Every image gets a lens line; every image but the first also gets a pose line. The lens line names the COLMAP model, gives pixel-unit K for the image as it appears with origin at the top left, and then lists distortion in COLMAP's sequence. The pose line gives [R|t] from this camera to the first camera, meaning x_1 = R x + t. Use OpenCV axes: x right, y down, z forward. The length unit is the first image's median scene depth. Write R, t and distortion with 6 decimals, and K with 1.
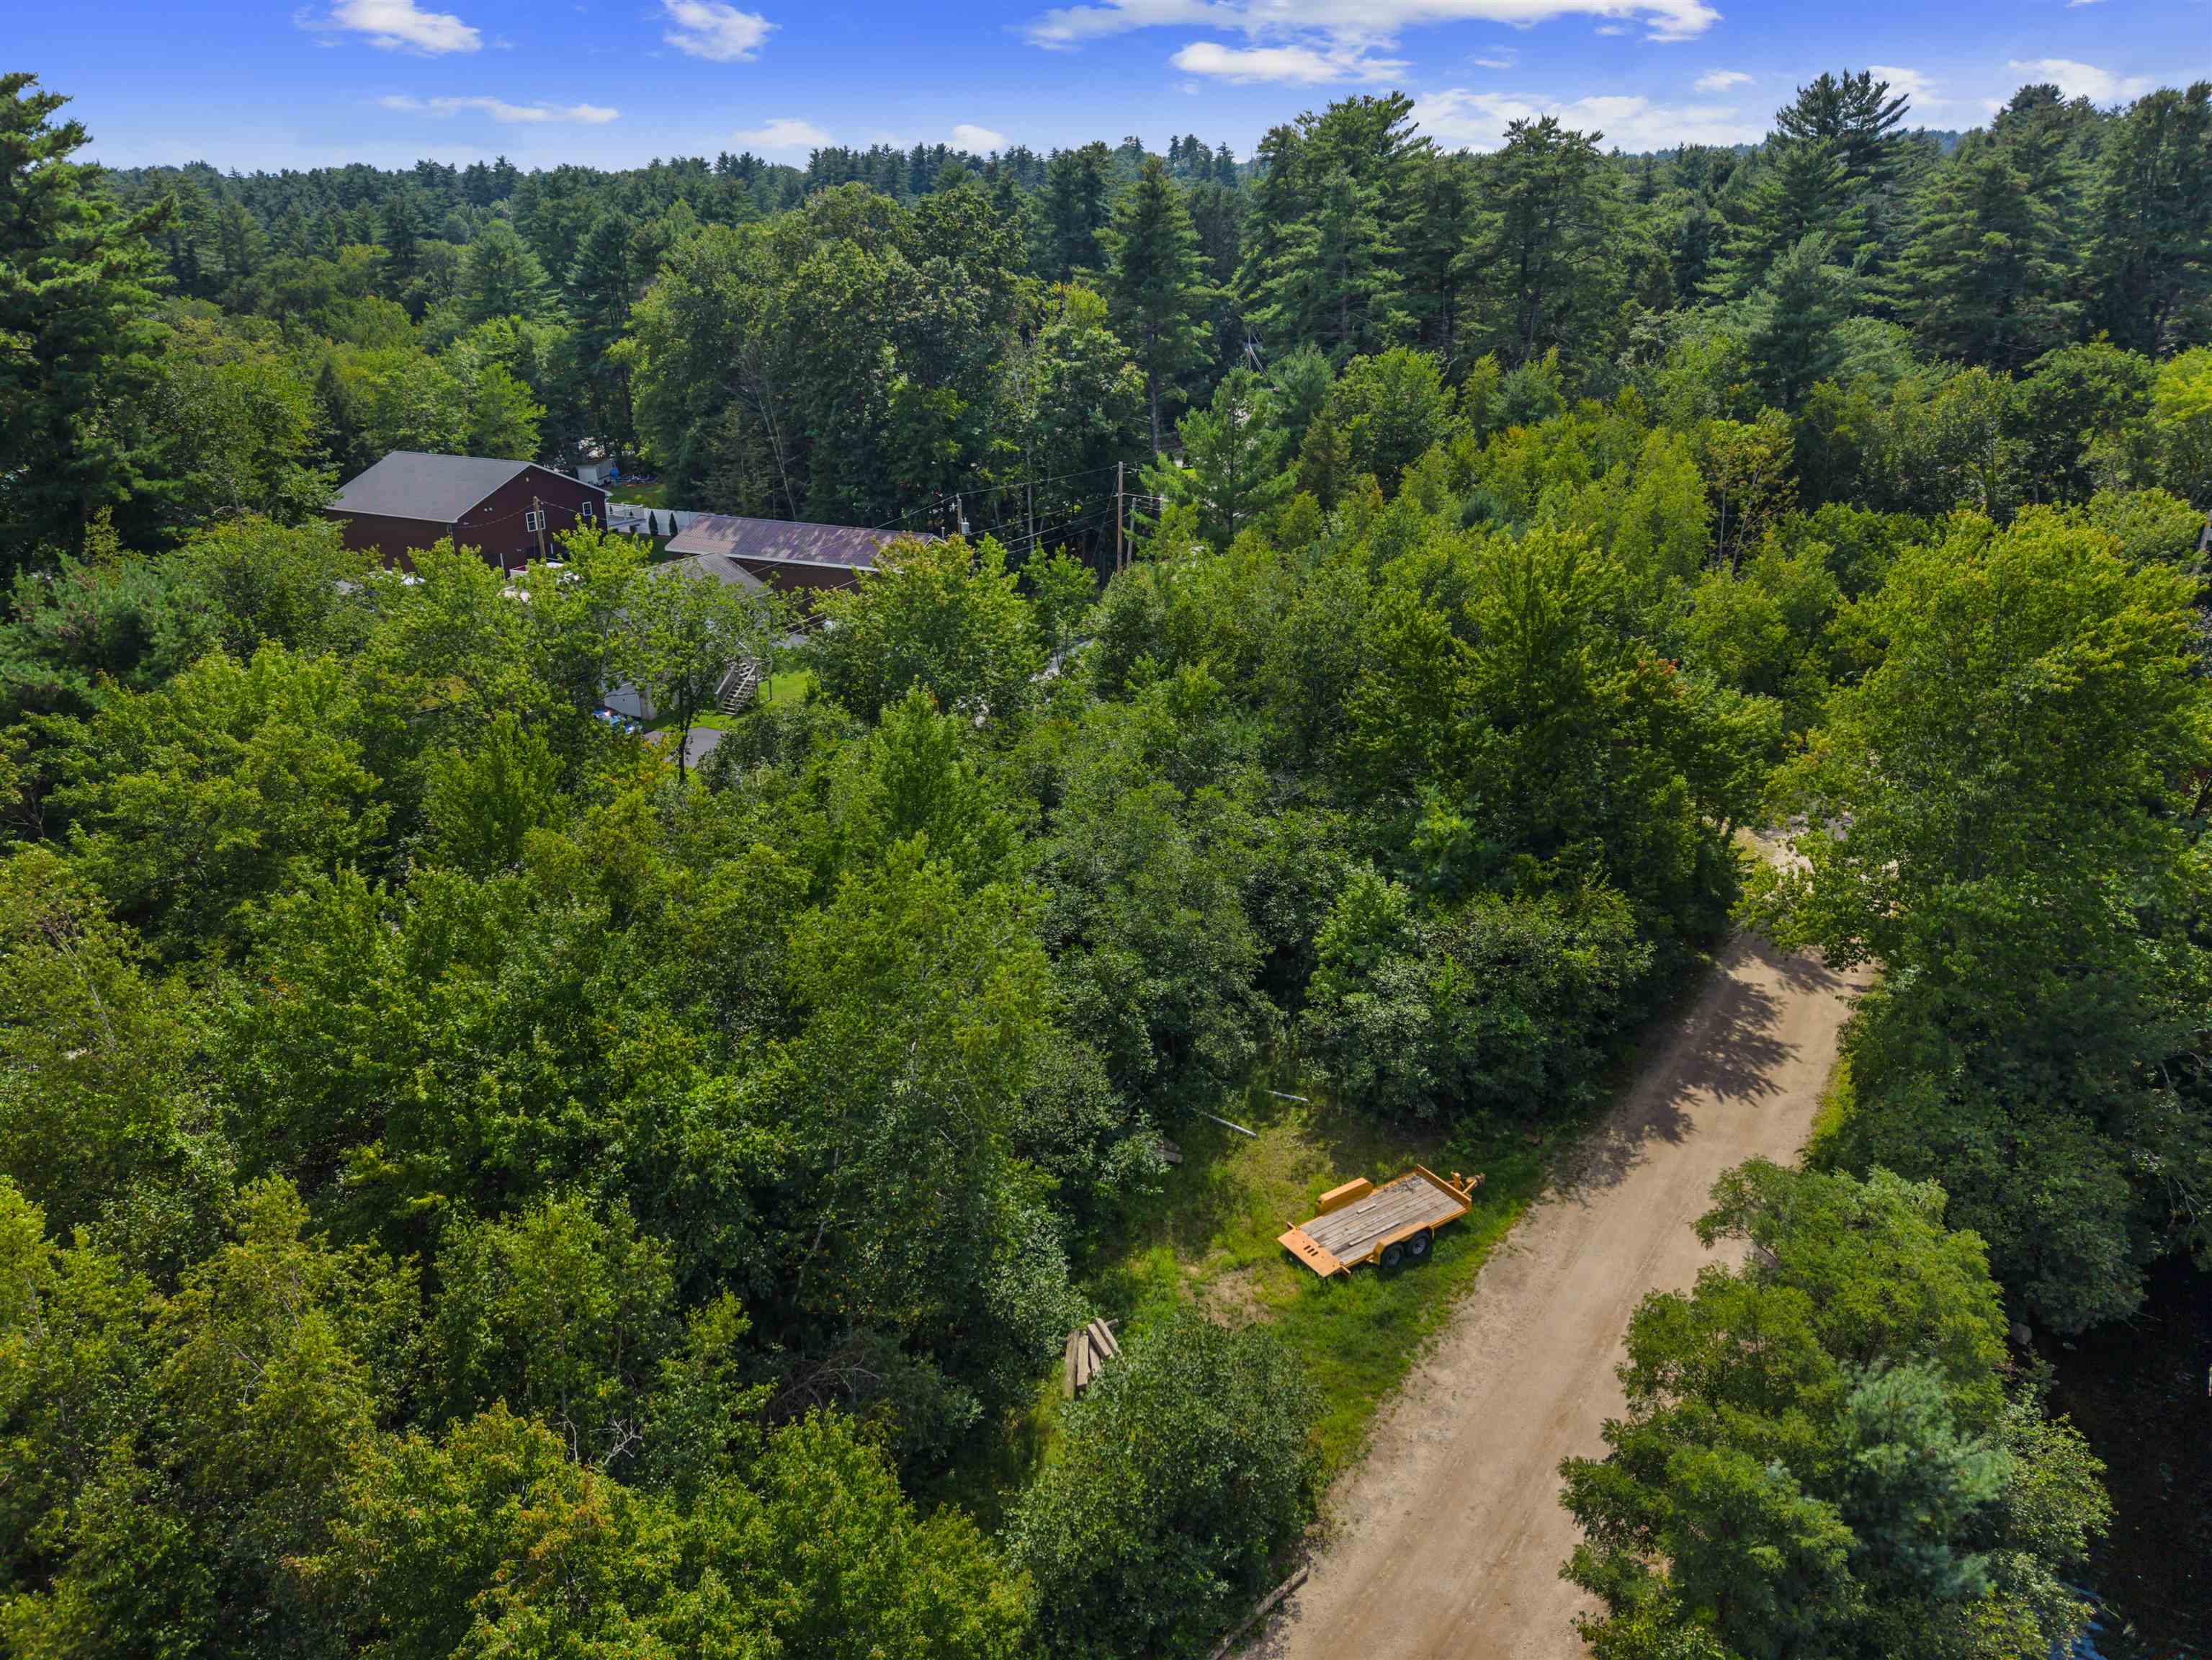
lens RADIAL K [[1528.1, 0, 1106.0], [0, 1528.1, 830.0], [0, 0, 1]] dist [-0.019711, 0.003085]
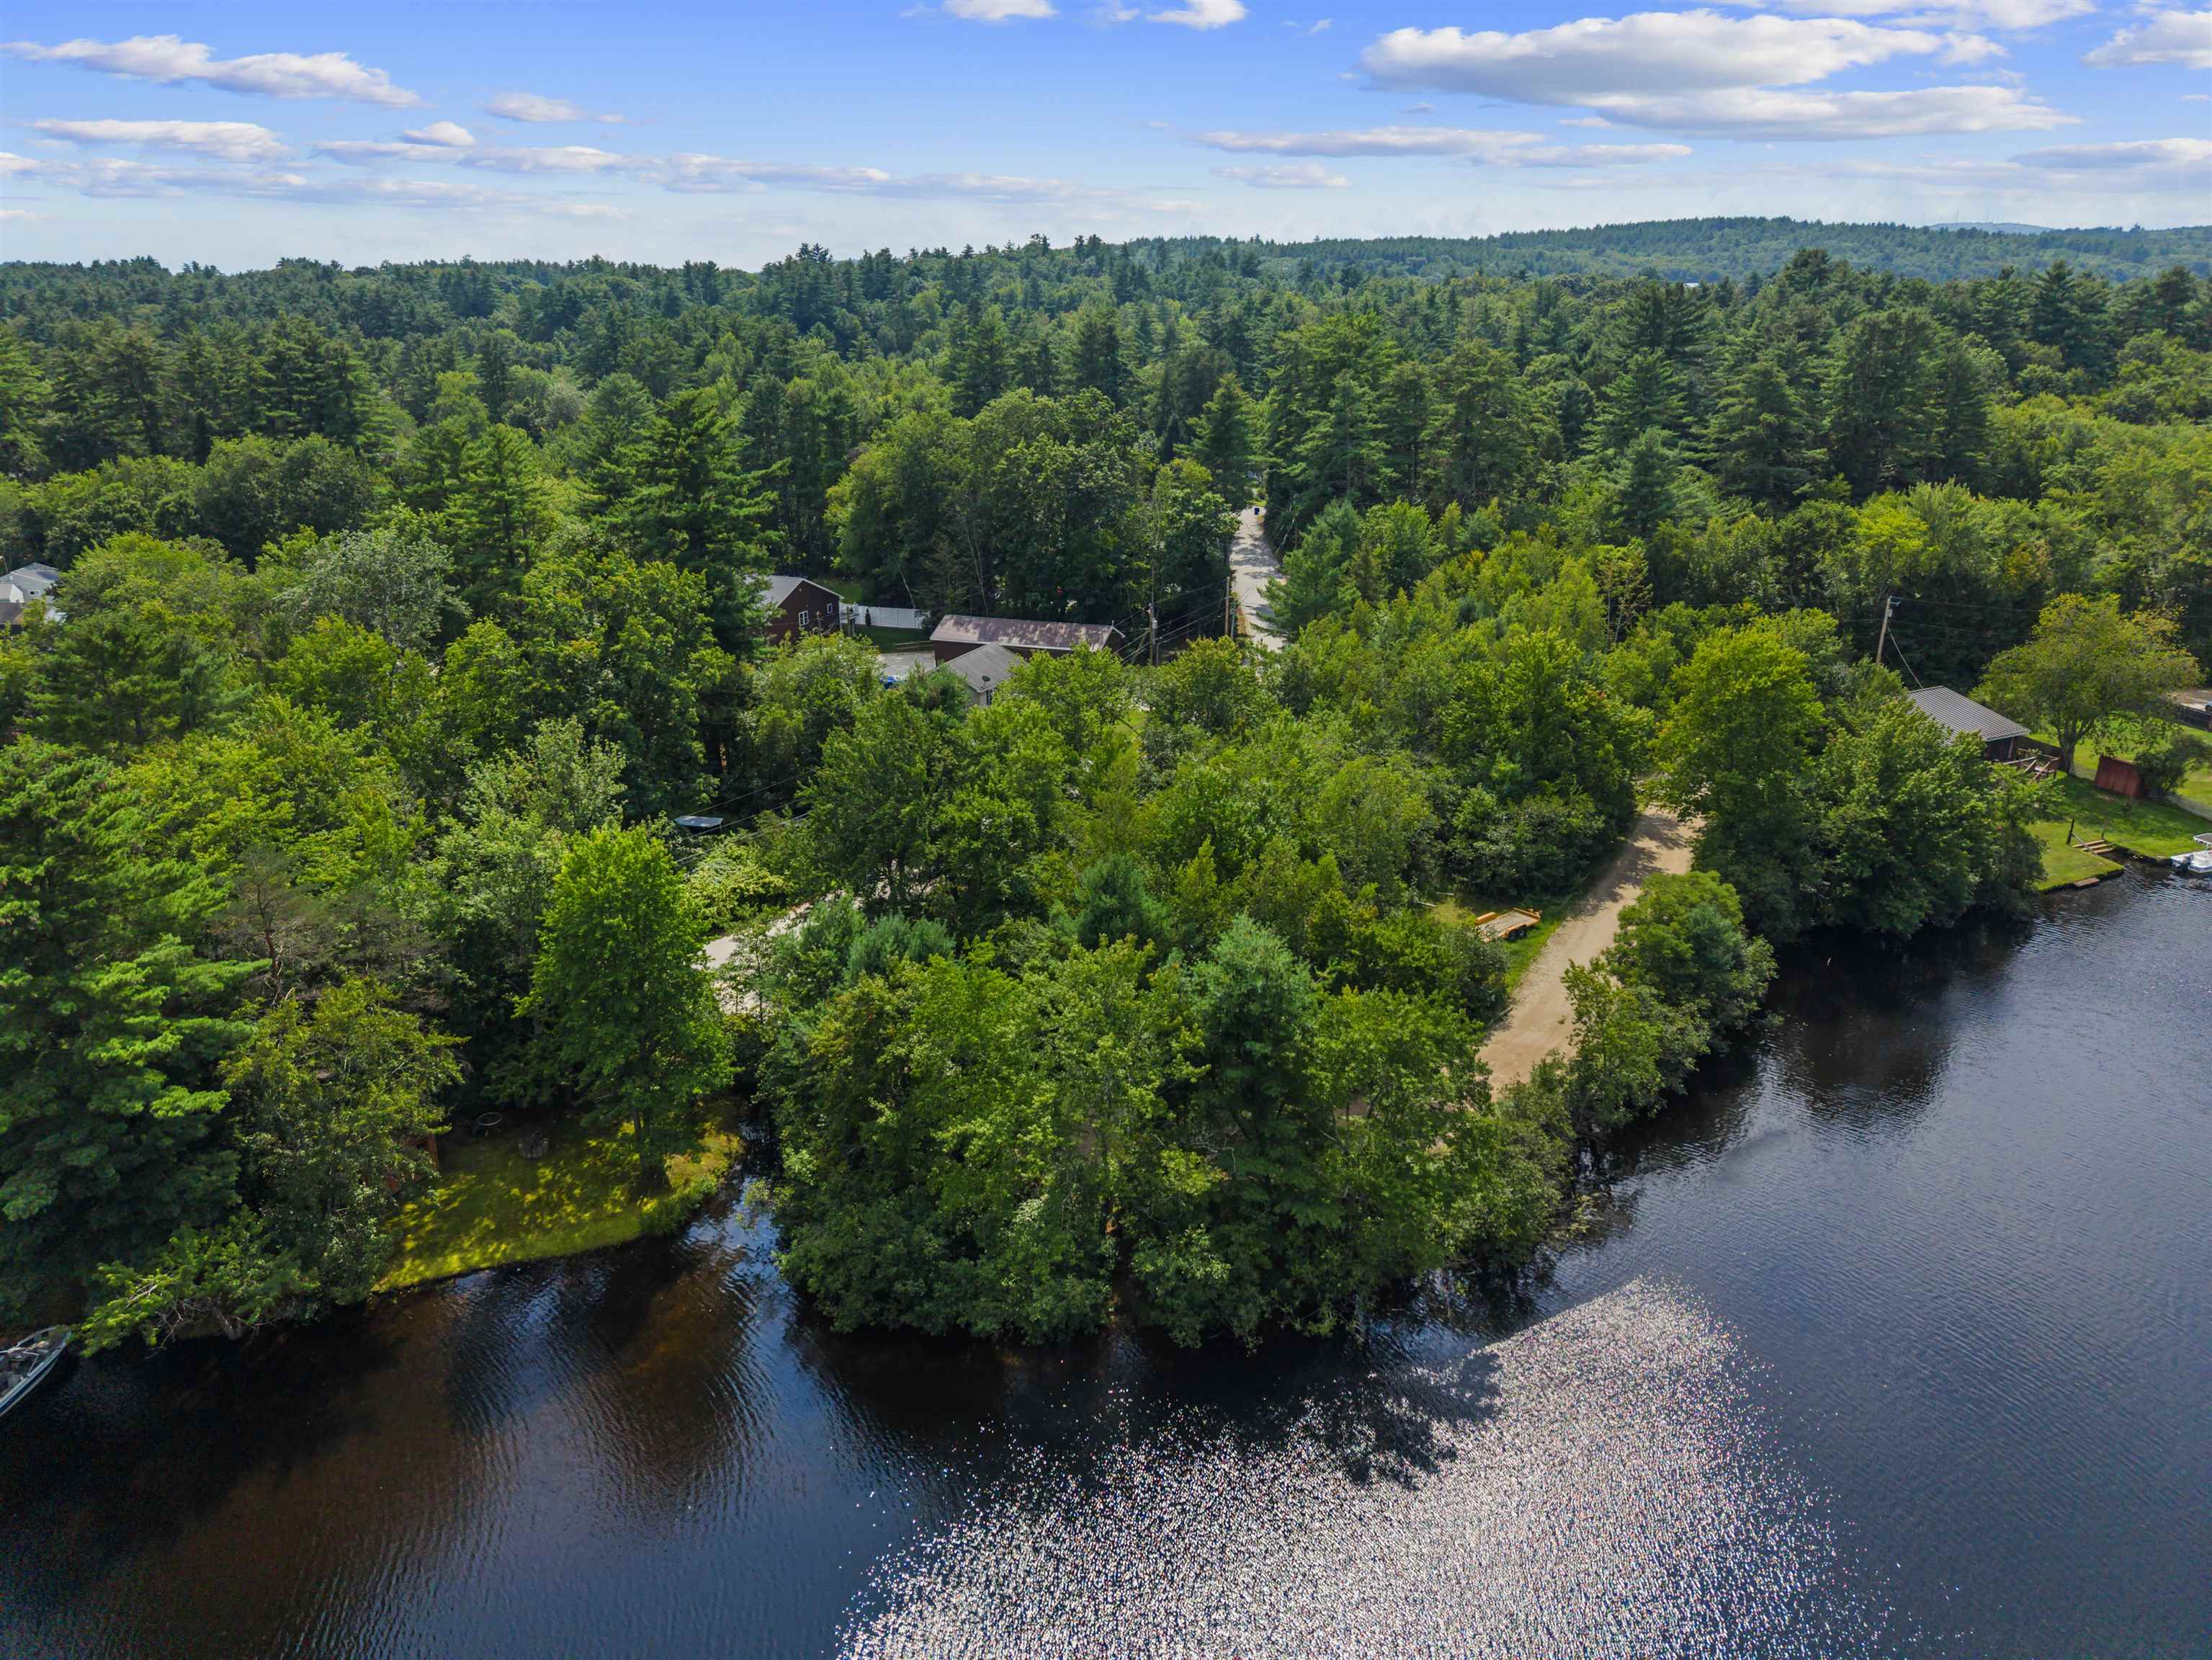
lens RADIAL K [[1576.2, 0, 1106.0], [0, 1576.2, 830.0], [0, 0, 1]] dist [0.004822, -0.001924]
pose [[0.995297, -0.033192, 0.091001, -0.299873], [0.036676, 0.998646, -0.036890, 0.078446], [-0.089654, 0.040054, 0.995167, -0.641250]]
